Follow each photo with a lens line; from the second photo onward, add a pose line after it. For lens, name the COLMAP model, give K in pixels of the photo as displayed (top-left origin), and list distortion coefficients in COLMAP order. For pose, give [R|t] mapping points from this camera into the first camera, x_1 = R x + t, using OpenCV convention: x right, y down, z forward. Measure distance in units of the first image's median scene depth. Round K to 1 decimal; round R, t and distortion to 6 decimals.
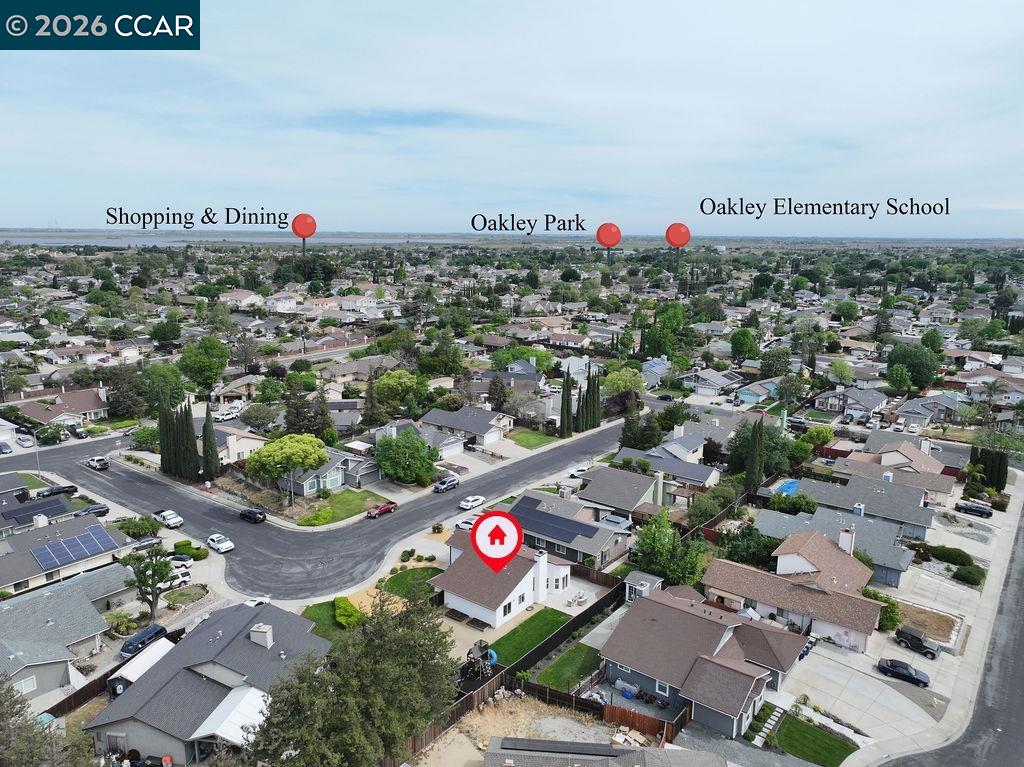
lens RADIAL K [[717.4, 0, 512.0], [0, 717.4, 383.5], [0, 0, 1]] dist [0.003129, 0.003705]
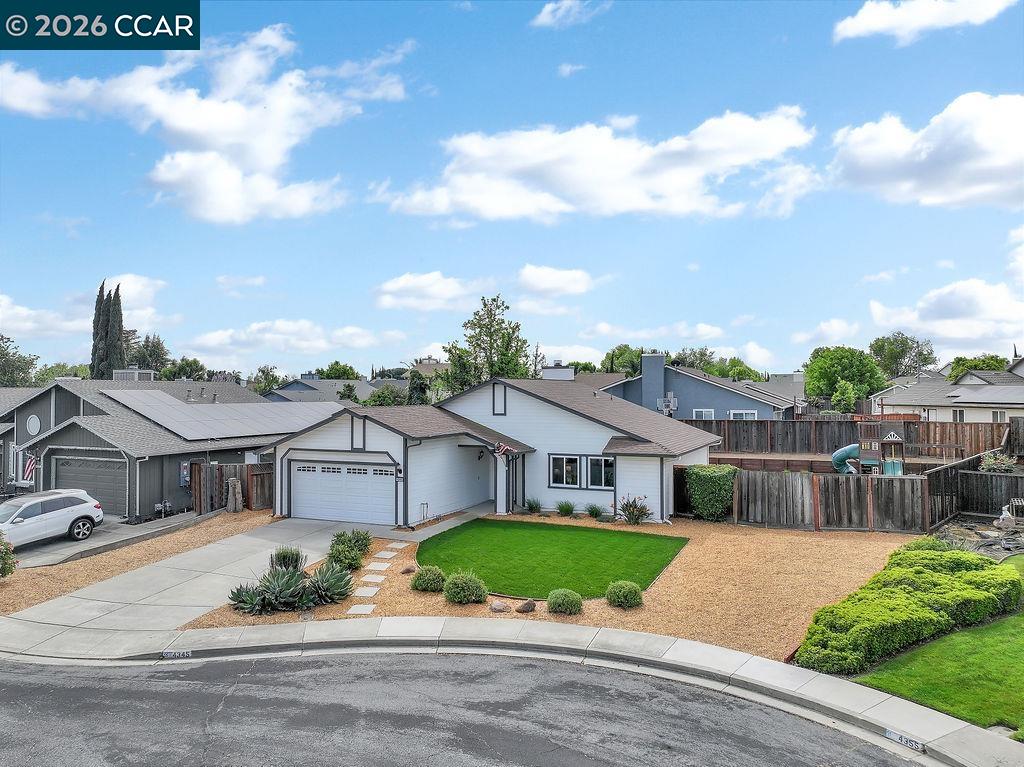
lens RADIAL K [[737.3, 0, 515.7], [0, 737.3, 381.0], [0, 0, 1]] dist [-0.004040, 0.020427]
pose [[-0.236250, 0.007680, 0.971662, -0.358021], [0.198374, 0.979290, 0.040493, 0.191856], [-0.951228, 0.202319, -0.232880, 0.991438]]
